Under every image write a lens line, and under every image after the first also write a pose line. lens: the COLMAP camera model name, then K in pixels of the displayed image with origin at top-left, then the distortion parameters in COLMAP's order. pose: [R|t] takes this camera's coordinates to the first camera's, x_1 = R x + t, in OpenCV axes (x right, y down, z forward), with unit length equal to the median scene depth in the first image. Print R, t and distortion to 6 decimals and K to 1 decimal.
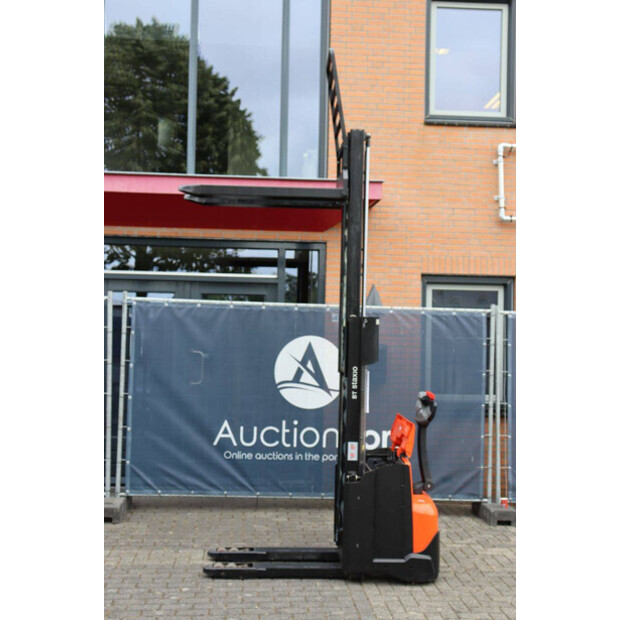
lens RADIAL K [[810.1, 0, 310.2], [0, 810.1, 302.6], [0, 0, 1]] dist [-0.000595, 0.325686]
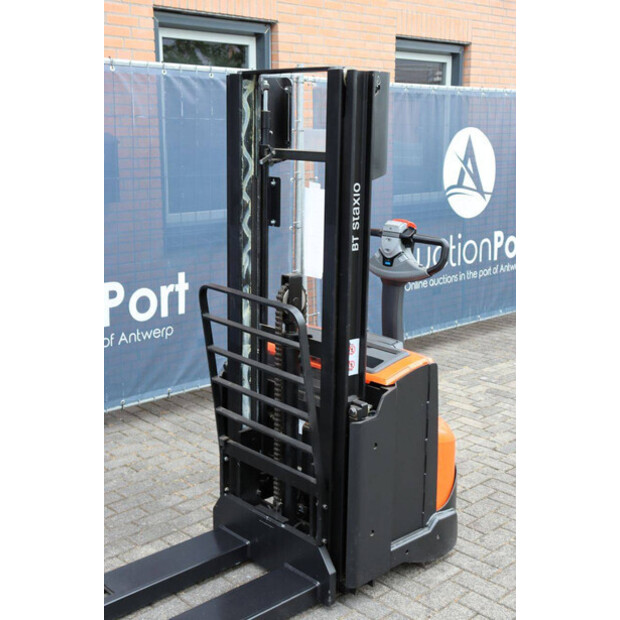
lens RADIAL K [[843.9, 0, 310.0], [0, 843.9, 310.0], [0, 0, 1]] dist [0.074267, 0.067103]
pose [[0.768692, -0.151864, 0.621330, -0.210599], [-0.012229, 0.967738, 0.251661, 0.021229], [-0.639503, -0.201048, 0.742035, 0.486383]]
